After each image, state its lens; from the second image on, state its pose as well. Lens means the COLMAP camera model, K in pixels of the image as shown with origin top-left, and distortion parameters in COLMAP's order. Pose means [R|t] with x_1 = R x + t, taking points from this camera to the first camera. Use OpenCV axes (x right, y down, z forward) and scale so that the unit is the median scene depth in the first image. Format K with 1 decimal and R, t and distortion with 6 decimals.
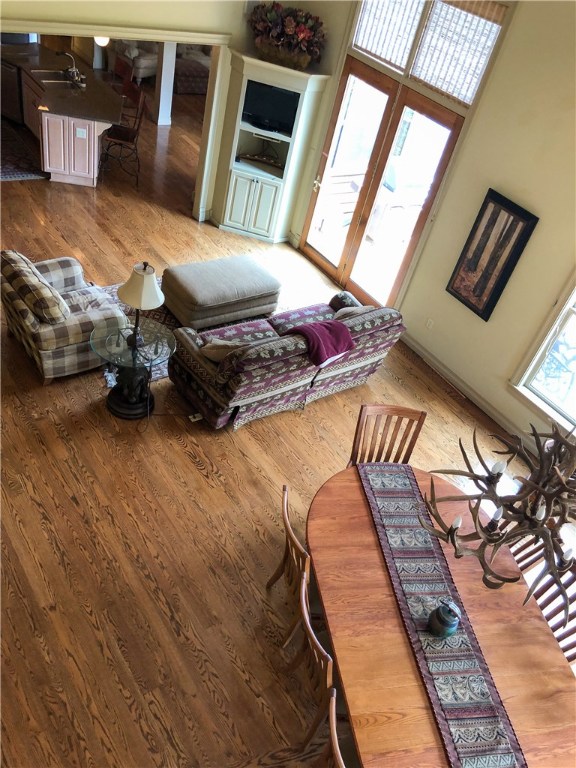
lens RADIAL K [[626.6, 0, 290.7], [0, 626.6, 376.0], [0, 0, 1]] dist [0.016963, -0.001411]
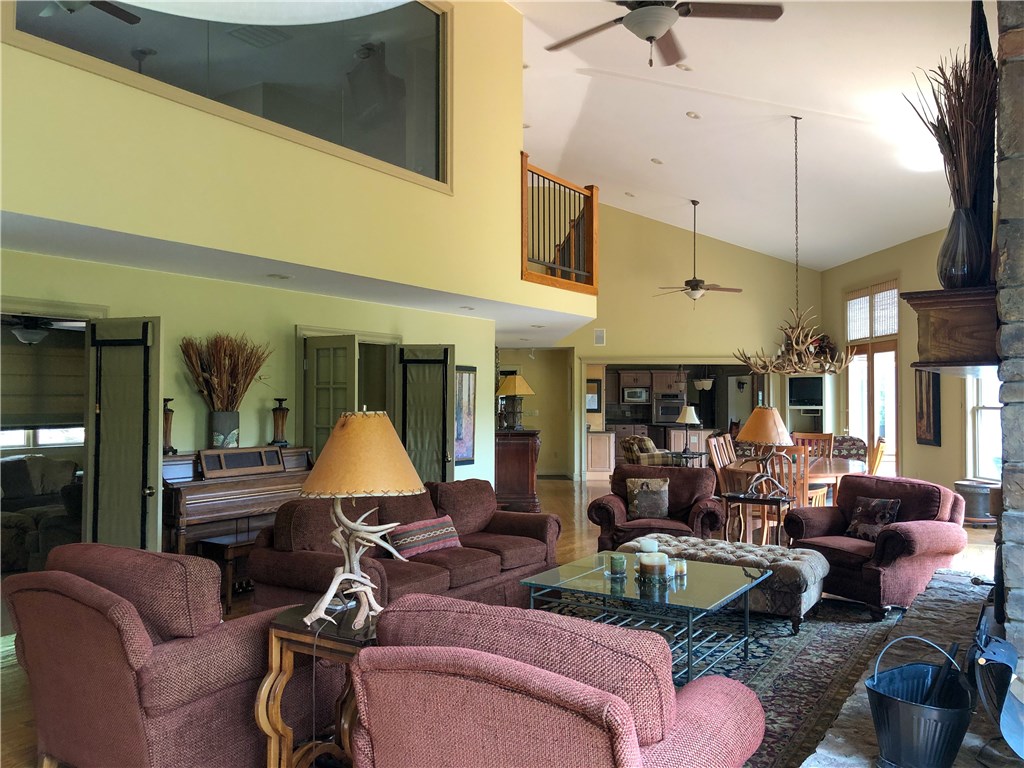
lens RADIAL K [[835.5, 0, 515.1], [0, 835.5, 378.7], [0, 0, 1]] dist [0.011814, -0.004214]
pose [[0.820262, -0.220002, -0.527986, 0.431005], [-0.218197, 0.732917, -0.644377, 0.934752], [0.528734, 0.643763, 0.553181, -0.478596]]
